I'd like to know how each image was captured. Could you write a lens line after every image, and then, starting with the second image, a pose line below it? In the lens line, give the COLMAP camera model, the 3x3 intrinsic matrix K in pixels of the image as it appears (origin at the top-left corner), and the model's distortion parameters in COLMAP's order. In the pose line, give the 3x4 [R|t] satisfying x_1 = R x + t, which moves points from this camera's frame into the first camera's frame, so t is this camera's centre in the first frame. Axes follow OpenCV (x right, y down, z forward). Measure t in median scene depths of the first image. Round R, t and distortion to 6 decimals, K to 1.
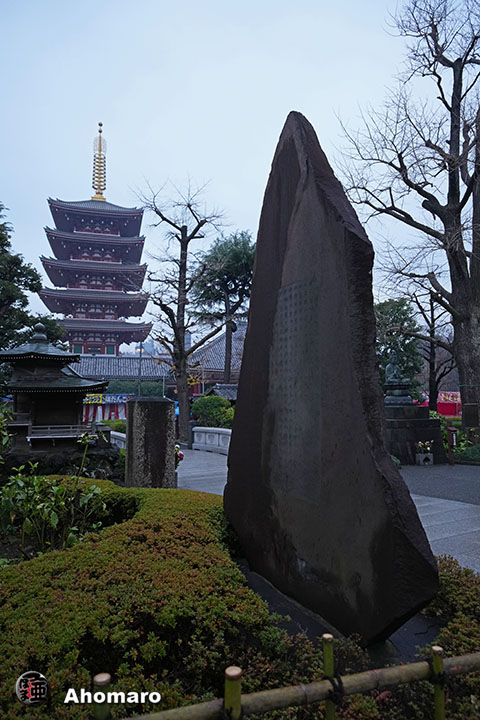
lens RADIAL K [[466.5, 0, 239.2], [0, 466.5, 360.4], [0, 0, 1]] dist [0.000307, 0.000094]
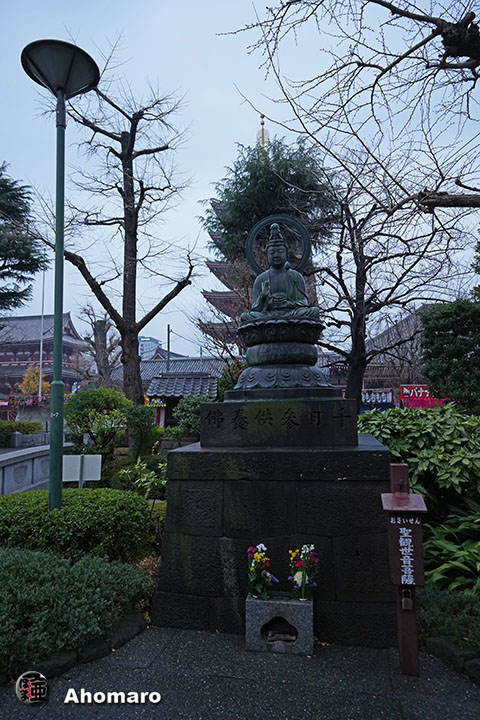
lens RADIAL K [[466.5, 0, 240.6], [0, 466.5, 359.4], [0, 0, 1]] dist [0.000307, 0.000094]
pose [[0.881239, -0.052283, -0.469770, 0.492215], [0.045636, 0.998632, -0.025534, 0.082717], [0.470462, 0.001063, 0.882420, 0.771368]]
